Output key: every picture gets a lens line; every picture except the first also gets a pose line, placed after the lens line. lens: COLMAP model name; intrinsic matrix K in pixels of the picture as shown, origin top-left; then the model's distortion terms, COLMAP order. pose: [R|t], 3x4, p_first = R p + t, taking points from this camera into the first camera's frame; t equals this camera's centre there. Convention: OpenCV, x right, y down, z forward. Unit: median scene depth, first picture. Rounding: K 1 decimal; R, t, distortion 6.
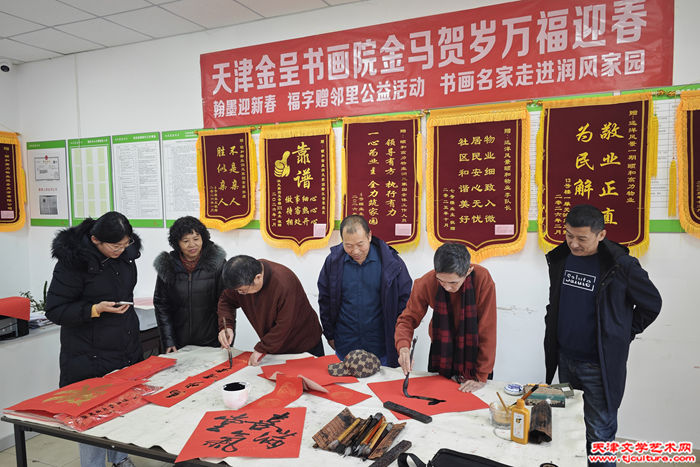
lens RADIAL K [[519.0, 0, 364.2], [0, 519.0, 252.6], [0, 0, 1]] dist [0.054656, -0.067081]
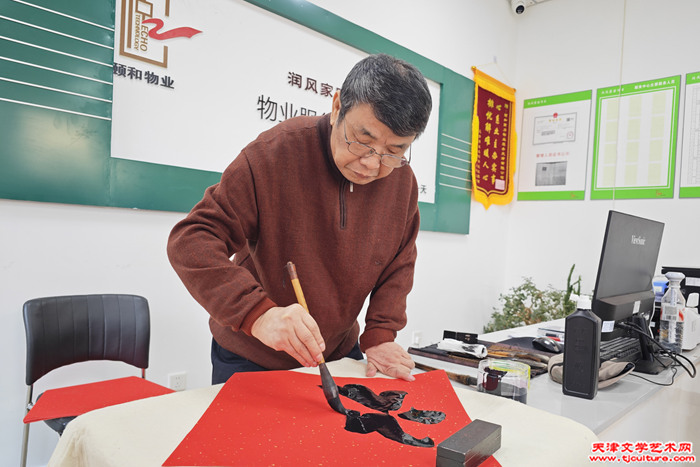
lens RADIAL K [[519.0, 0, 379.0], [0, 519.0, 246.4], [0, 0, 1]] dist [0.054656, -0.067081]
pose [[0.948200, 0.050528, -0.313631, -0.768394], [-0.076065, 0.994662, -0.069721, 0.123930], [0.308434, 0.089966, 0.946982, 0.219240]]
